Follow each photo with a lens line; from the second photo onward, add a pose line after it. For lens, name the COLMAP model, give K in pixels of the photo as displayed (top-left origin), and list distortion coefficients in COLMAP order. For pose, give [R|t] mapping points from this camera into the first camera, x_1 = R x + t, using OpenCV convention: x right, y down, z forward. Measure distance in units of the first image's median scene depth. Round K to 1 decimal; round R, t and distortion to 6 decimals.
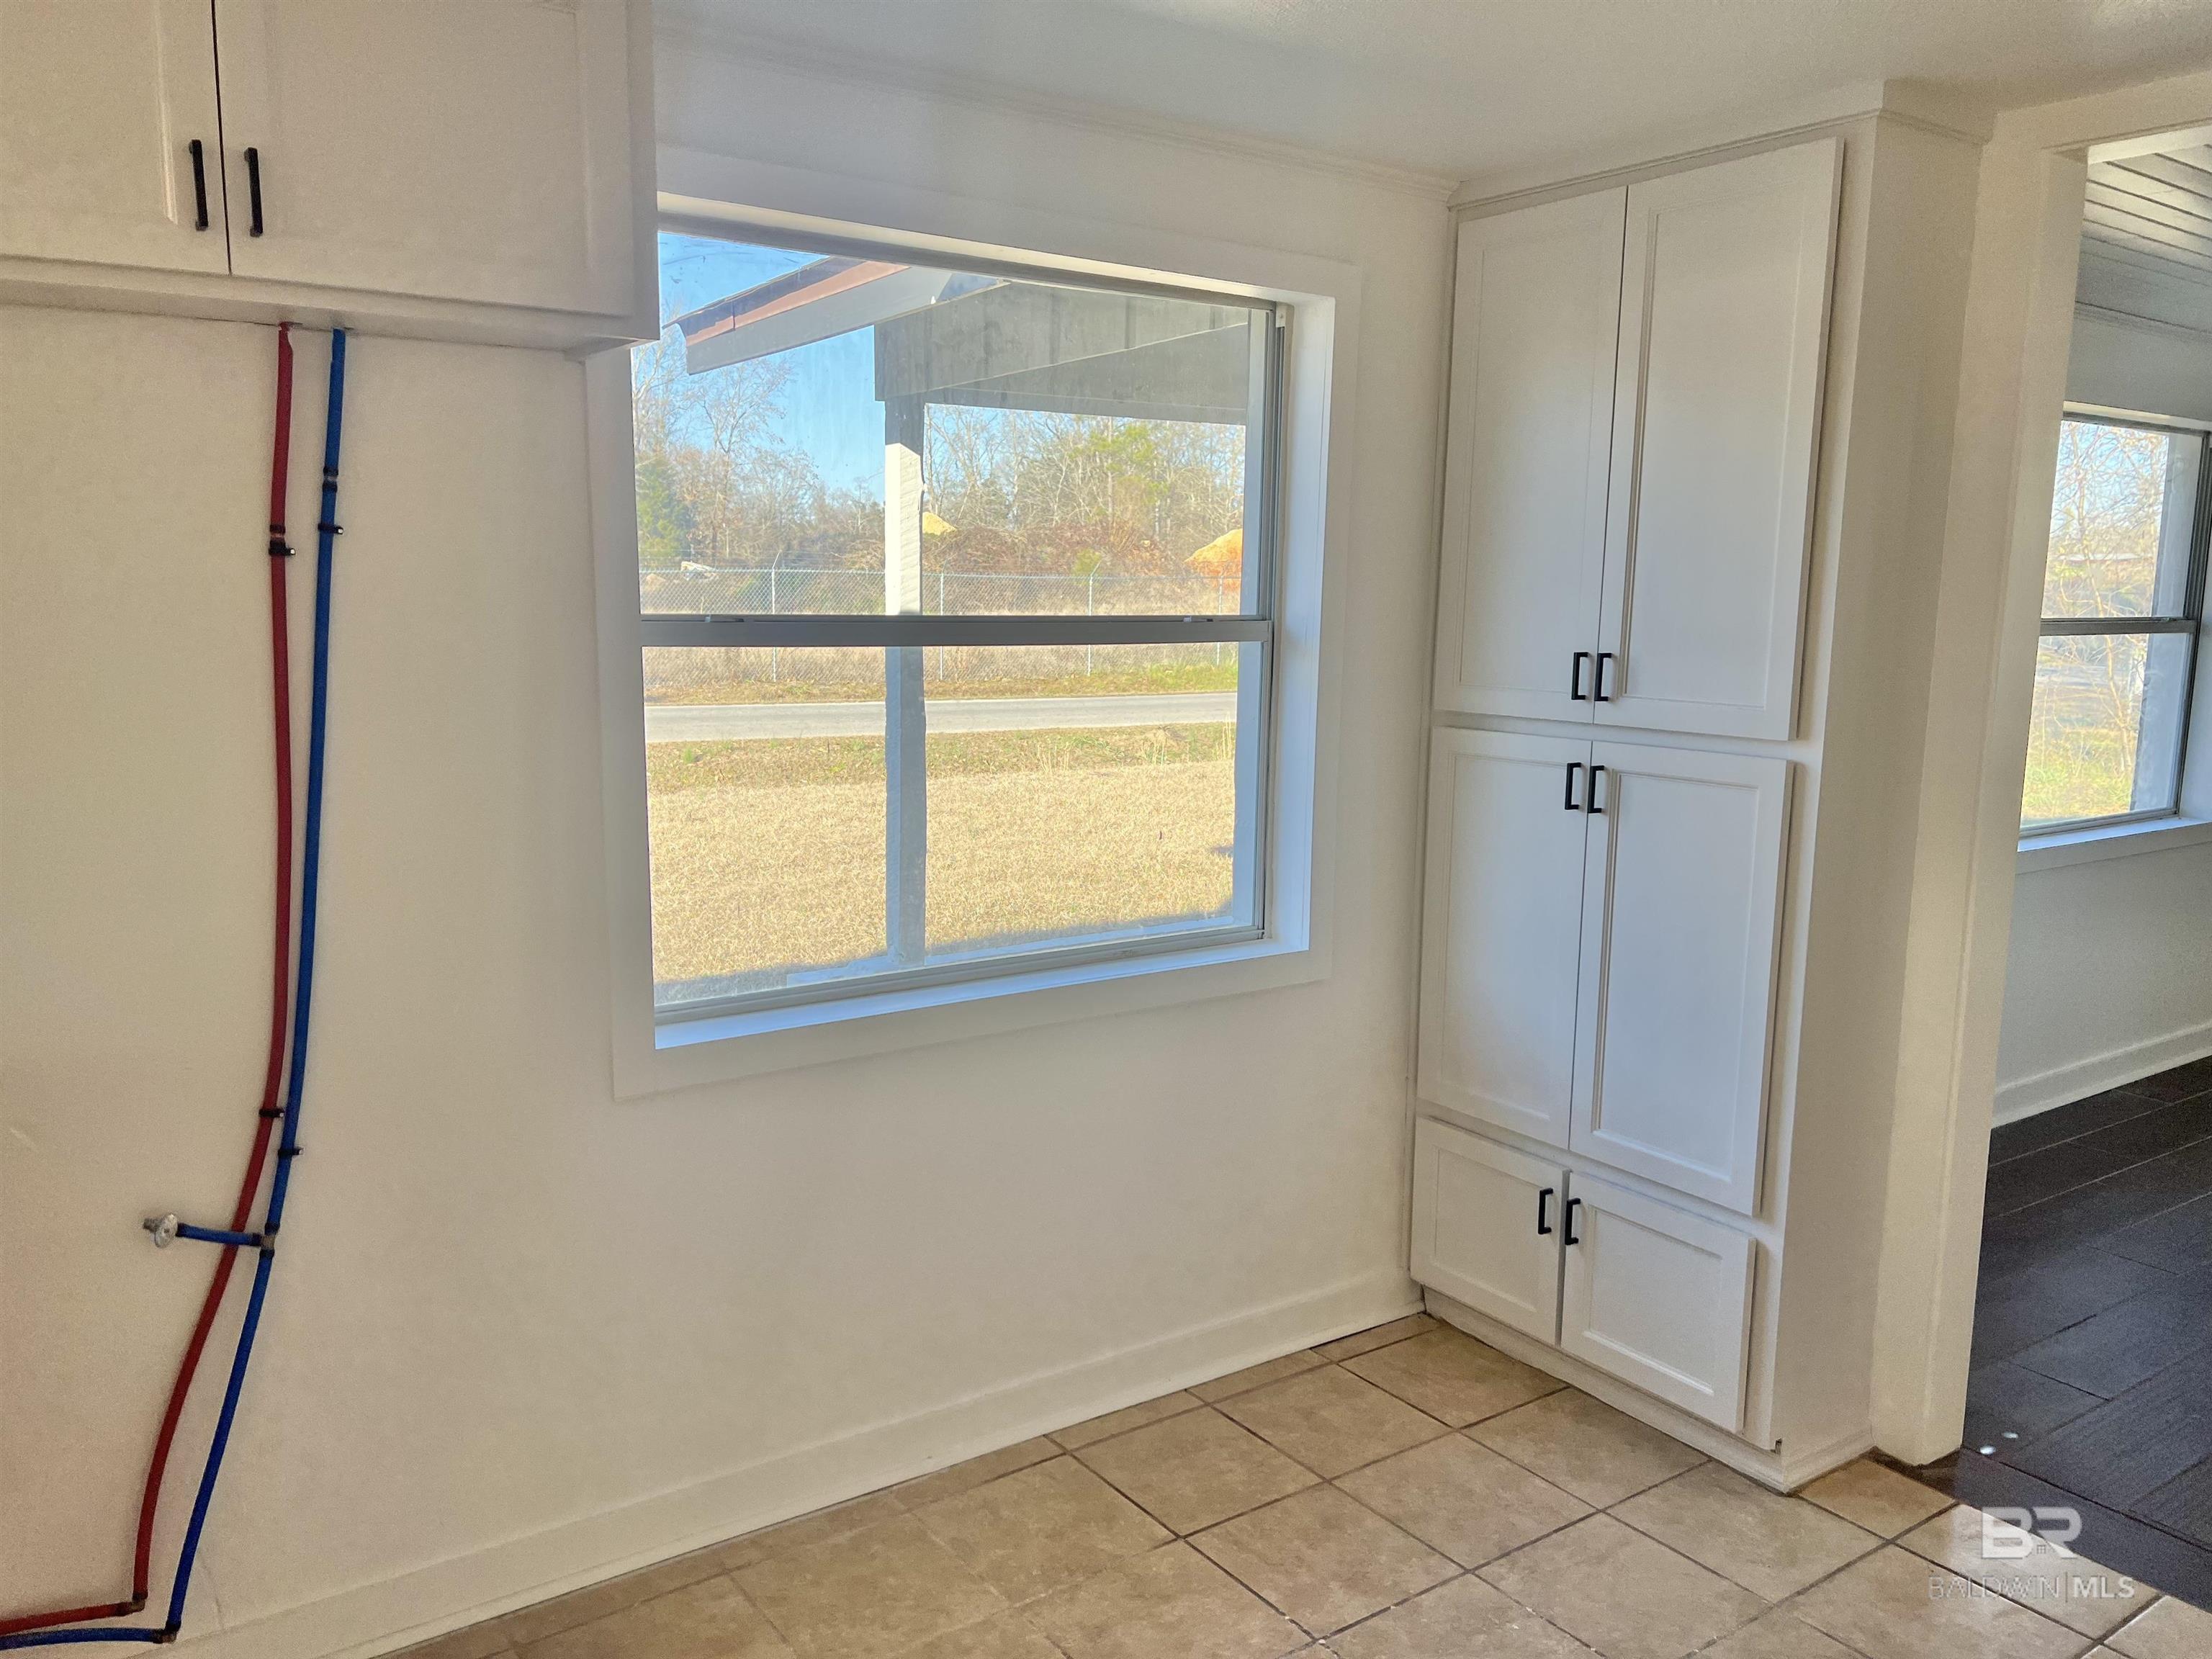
lens RADIAL K [[1667.8, 0, 1104.4], [0, 1667.8, 839.5], [0, 0, 1]] dist [0.043855, -0.052399]
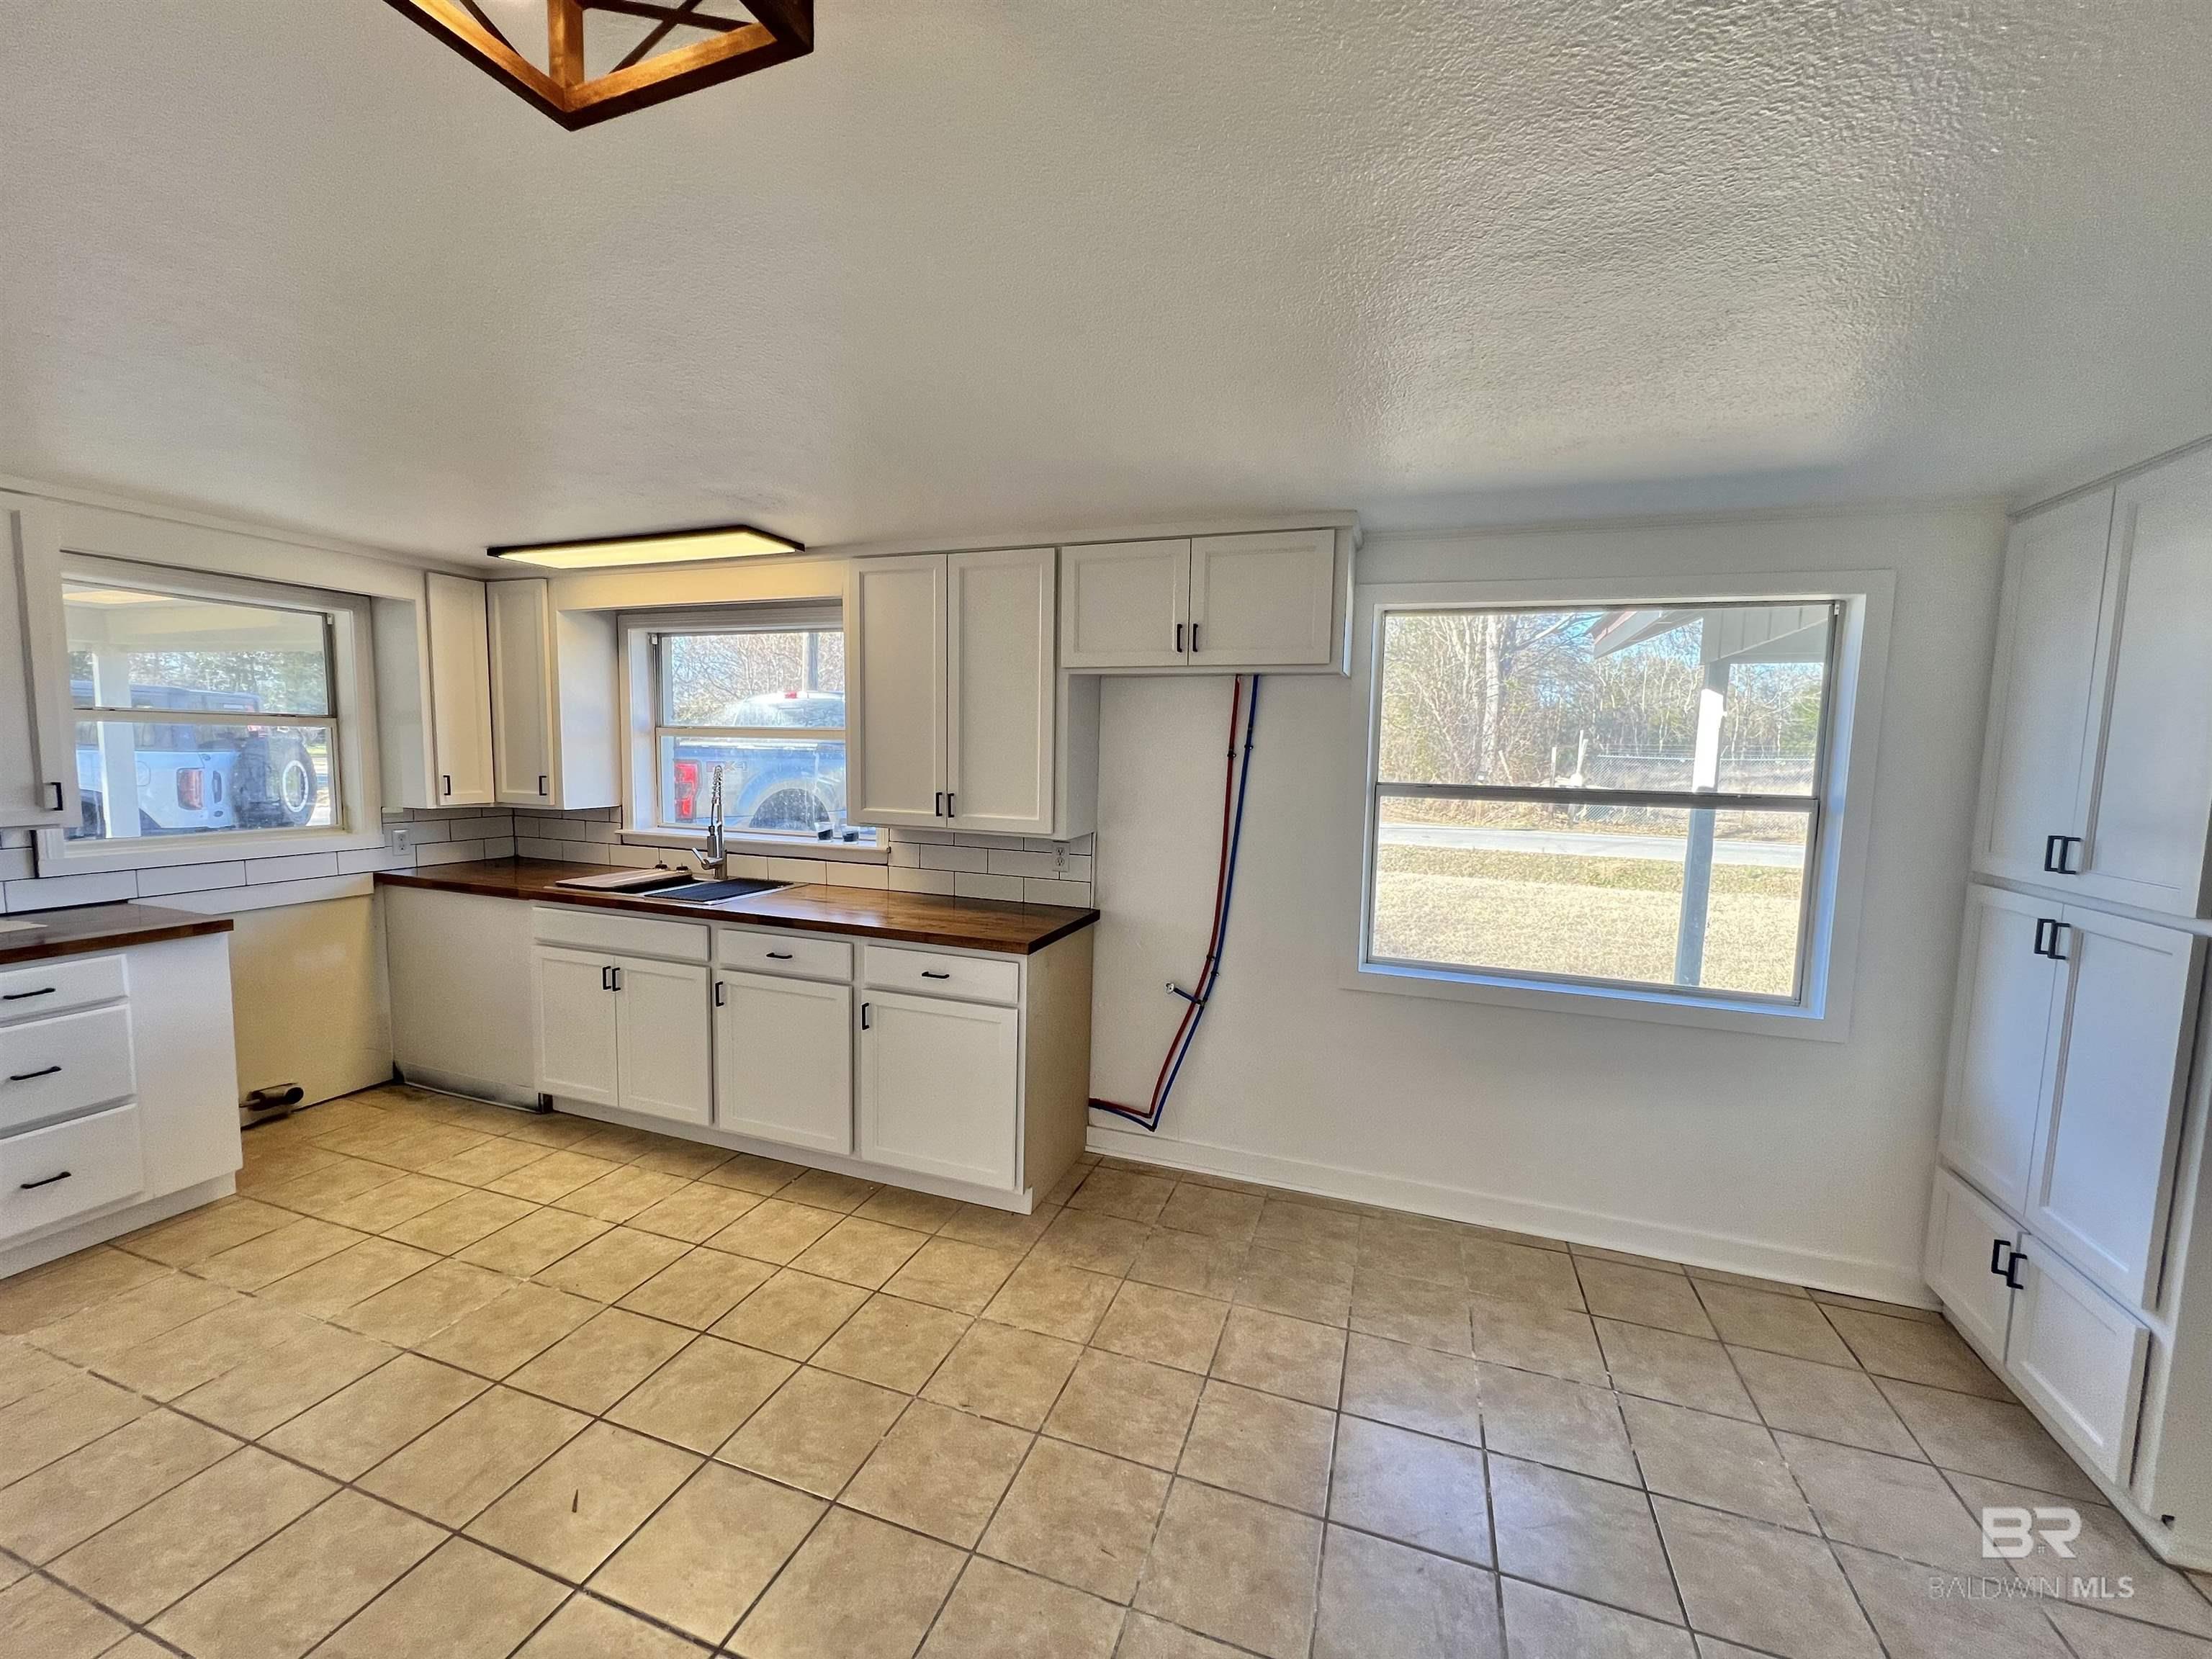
lens RADIAL K [[882.5, 0, 1101.3], [0, 882.5, 828.2], [0, 0, 1]] dist [-0.004886, 0.001042]
pose [[0.580641, 0.074886, -0.810708, 0.471148], [-0.138944, 0.990268, -0.008042, -0.008892], [0.802216, 0.117312, 0.585395, -0.008266]]
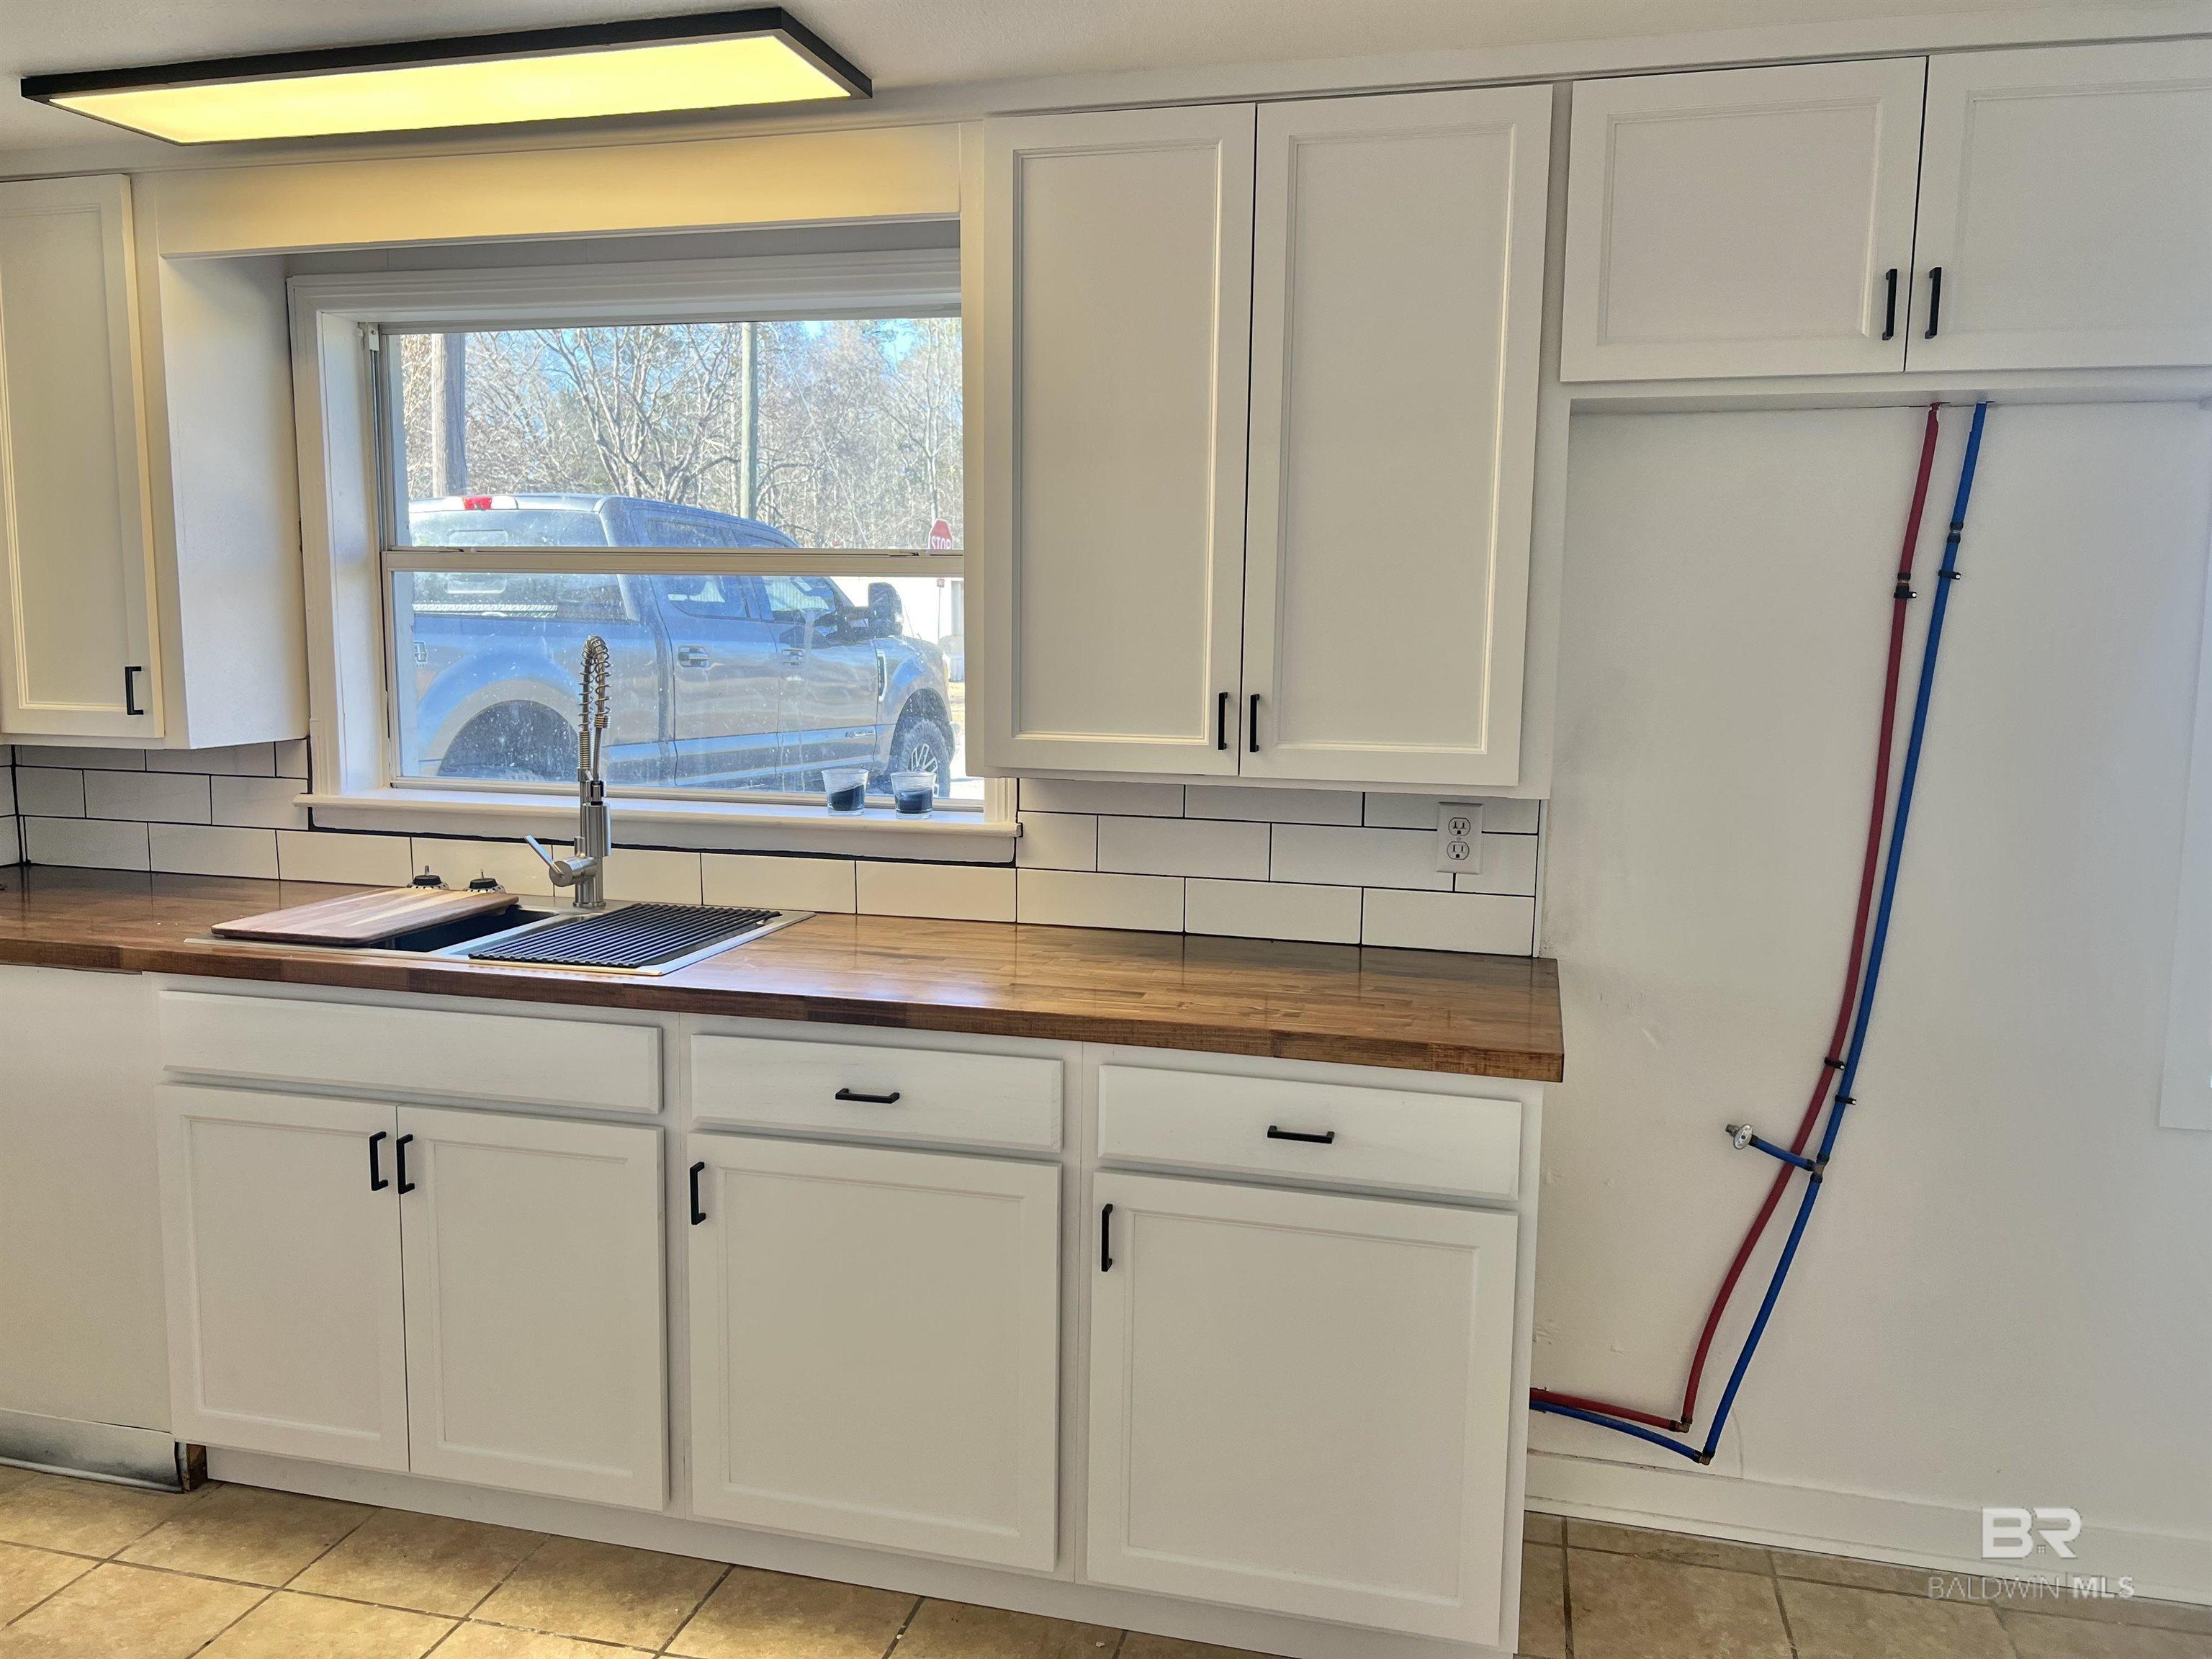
lens RADIAL K [[1667.8, 0, 1111.2], [0, 1667.8, 832.1], [0, 0, 1]] dist [0.043855, -0.052399]
pose [[0.657158, 0.089982, -0.748363, 0.038562], [-0.119553, 0.992724, 0.014380, 0.037539], [0.744212, 0.080019, 0.663134, -0.159925]]
